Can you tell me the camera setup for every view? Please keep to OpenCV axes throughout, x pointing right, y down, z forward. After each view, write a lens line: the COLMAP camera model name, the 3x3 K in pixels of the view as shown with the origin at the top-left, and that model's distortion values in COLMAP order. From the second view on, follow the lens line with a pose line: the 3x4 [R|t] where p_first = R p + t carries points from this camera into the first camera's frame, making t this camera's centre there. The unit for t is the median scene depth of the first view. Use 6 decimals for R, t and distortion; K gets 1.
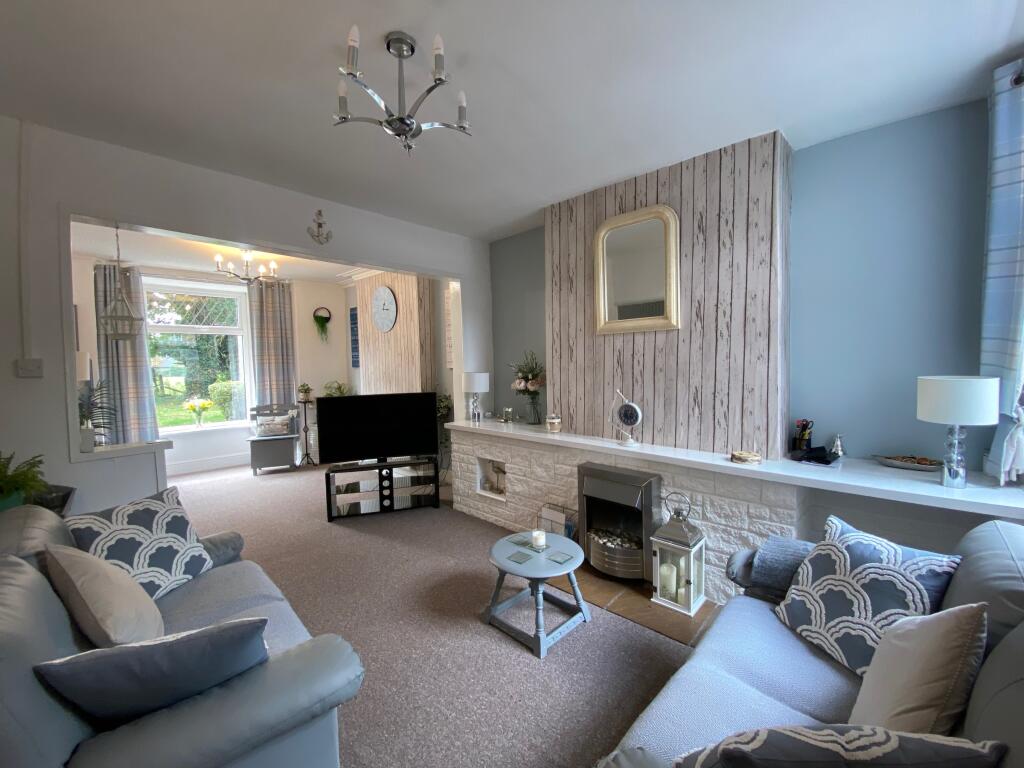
lens RADIAL K [[413.7, 0, 519.8], [0, 413.7, 383.9], [0, 0, 1]] dist [-0.006399, -0.009115]
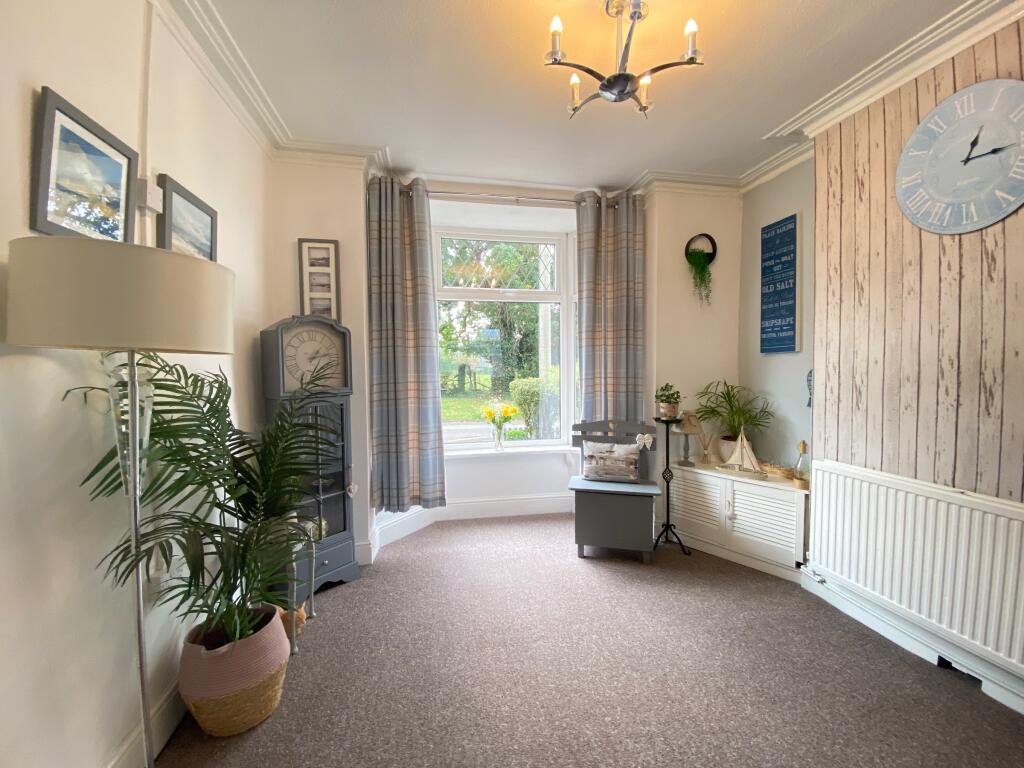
lens RADIAL K [[413.7, 0, 517.1], [0, 413.7, 386.6], [0, 0, 1]] dist [-0.006399, -0.009115]
pose [[0.810388, 0.035772, -0.584800, -0.380308], [-0.036132, 0.999286, 0.011056, 0.003380], [0.584778, 0.012170, 0.811102, 0.488630]]
